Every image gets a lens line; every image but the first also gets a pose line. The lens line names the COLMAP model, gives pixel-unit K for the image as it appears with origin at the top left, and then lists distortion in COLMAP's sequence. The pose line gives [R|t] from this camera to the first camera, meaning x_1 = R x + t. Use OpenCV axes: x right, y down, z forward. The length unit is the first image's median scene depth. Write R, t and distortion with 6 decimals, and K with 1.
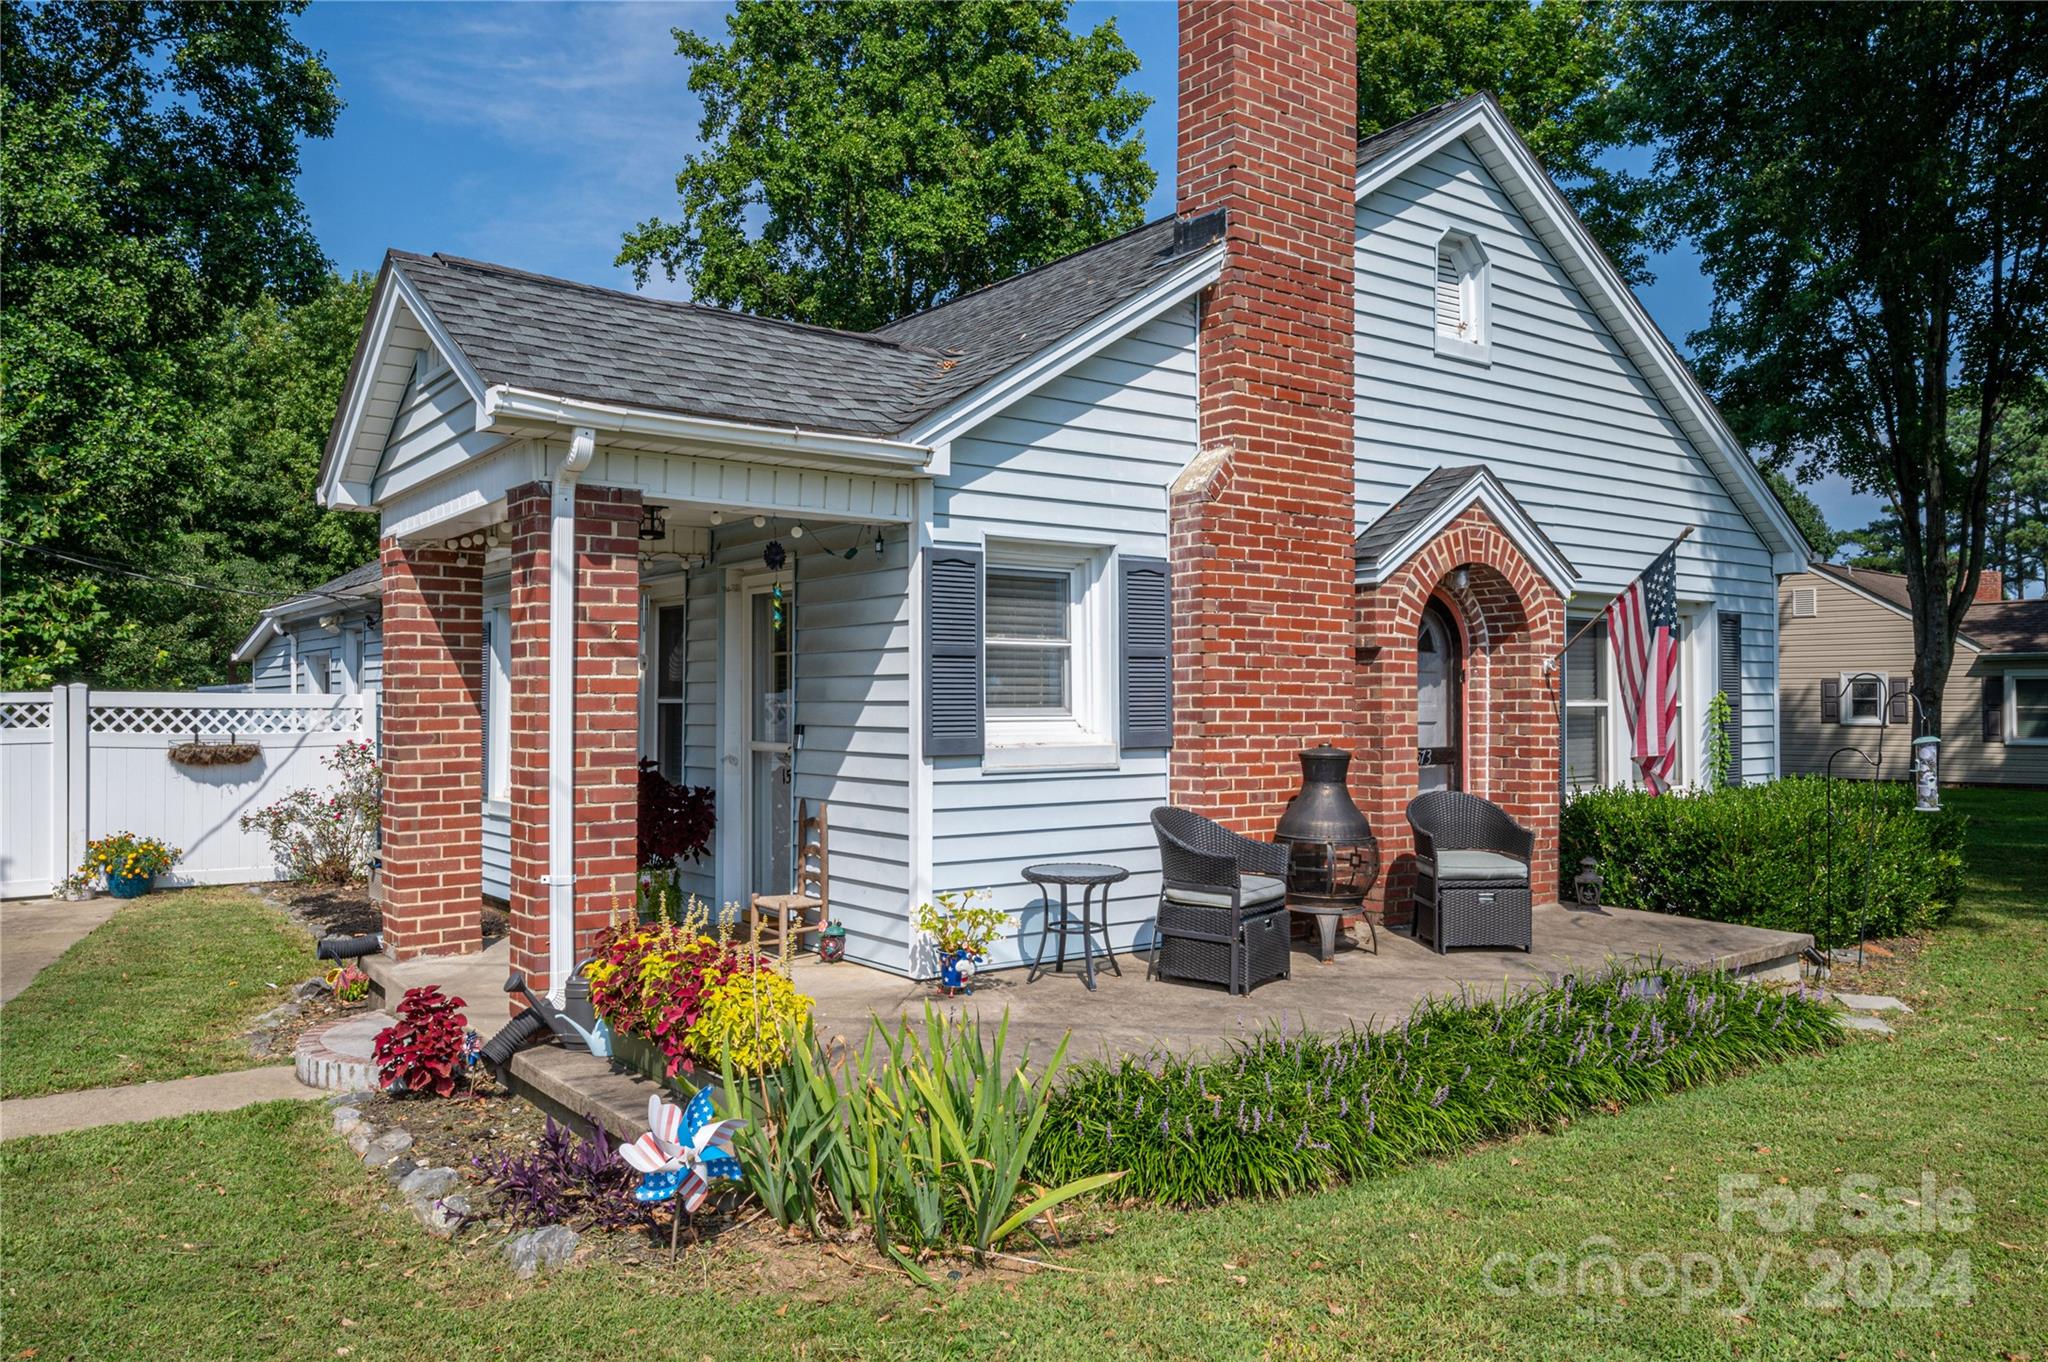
lens RADIAL K [[1490.3, 0, 1041.0], [0, 1490.3, 673.9], [0, 0, 1]] dist [-0.001473, -0.001488]
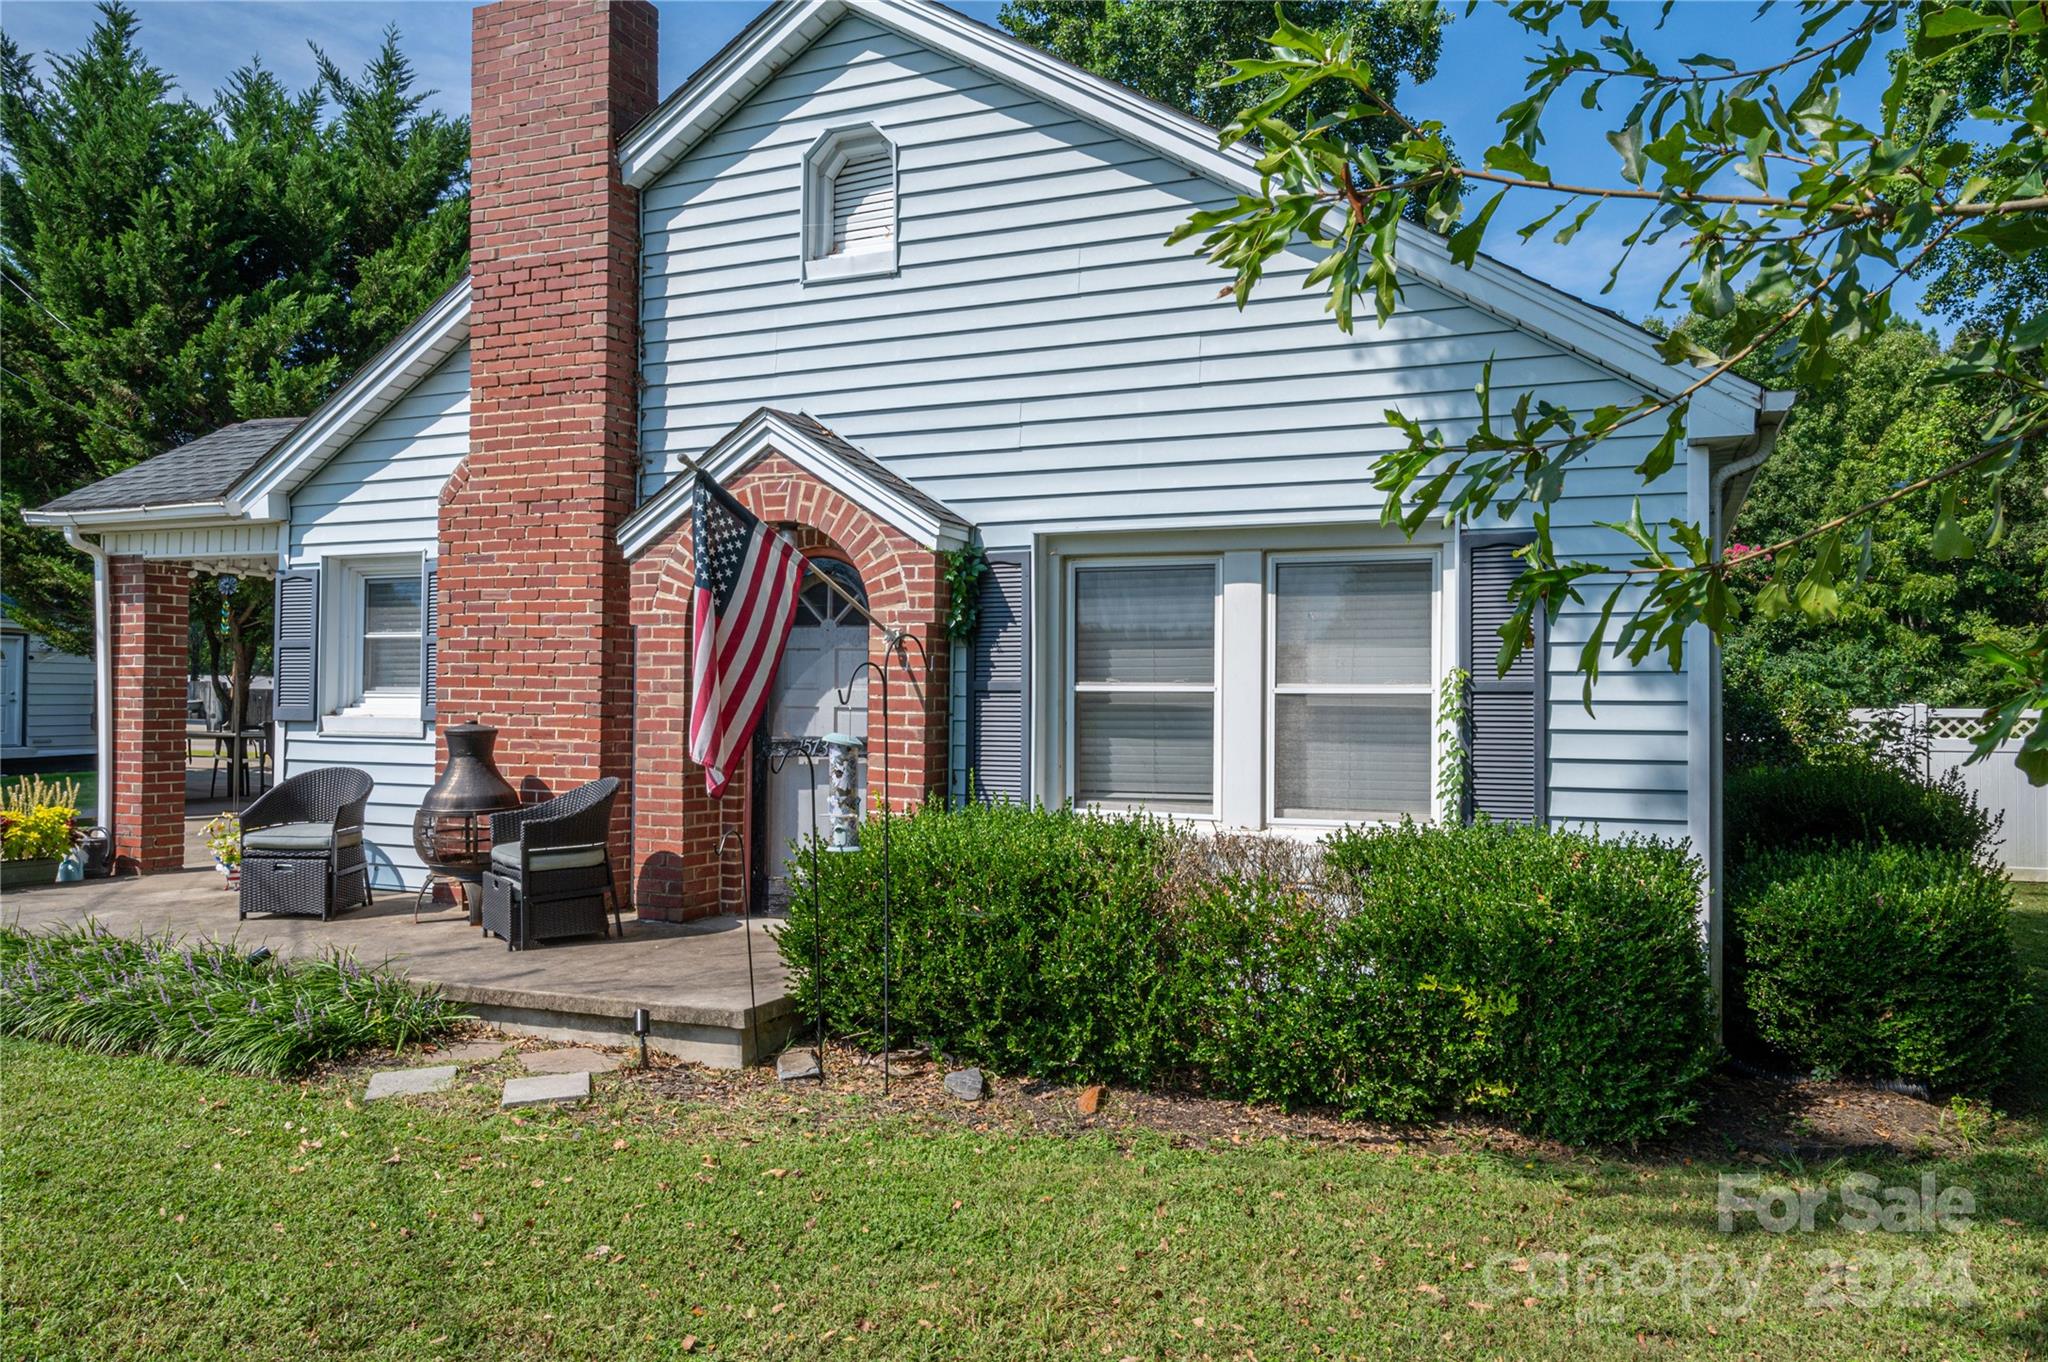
lens RADIAL K [[1424.1, 0, 939.3], [0, 1424.1, 670.3], [0, 0, 1]] dist [-0.004182, 0.004090]
pose [[0.481698, -0.012131, -0.876254, 1.110039], [0.008810, 0.999921, -0.009000, 0.020608], [0.876293, -0.003384, 0.481766, 0.721579]]
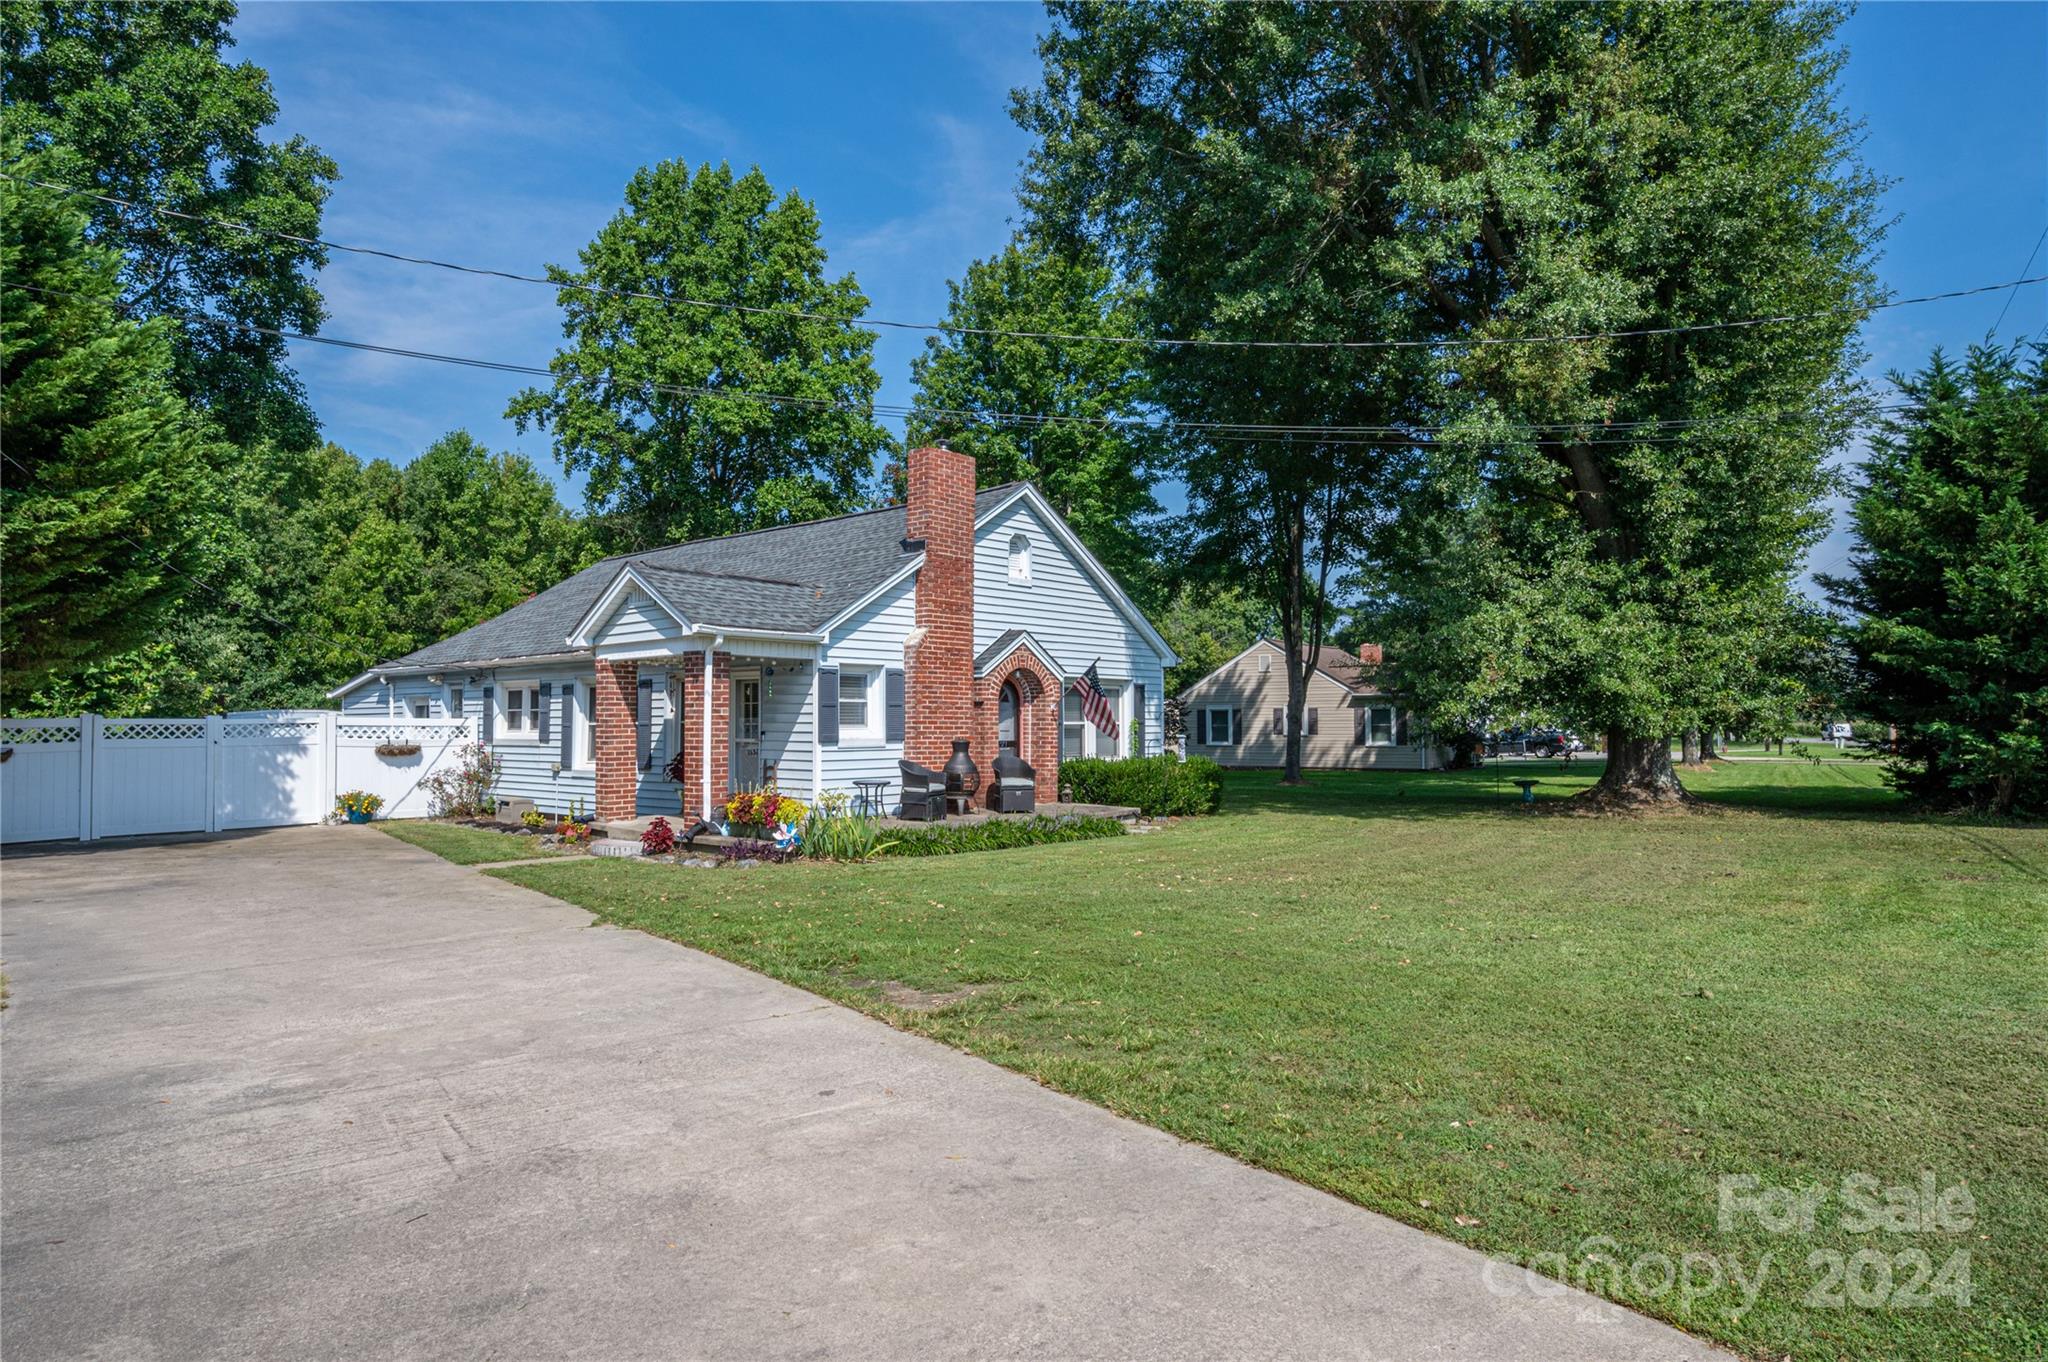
lens RADIAL K [[1183.2, 0, 1024.0], [0, 1183.2, 681.0], [0, 0, 1]] dist [-0.002781, 0.001265]
pose [[0.978514, 0.006649, 0.206072, -0.129016], [-0.003417, 0.999866, -0.016034, -0.020609], [-0.206151, 0.014985, 0.978405, -1.031207]]
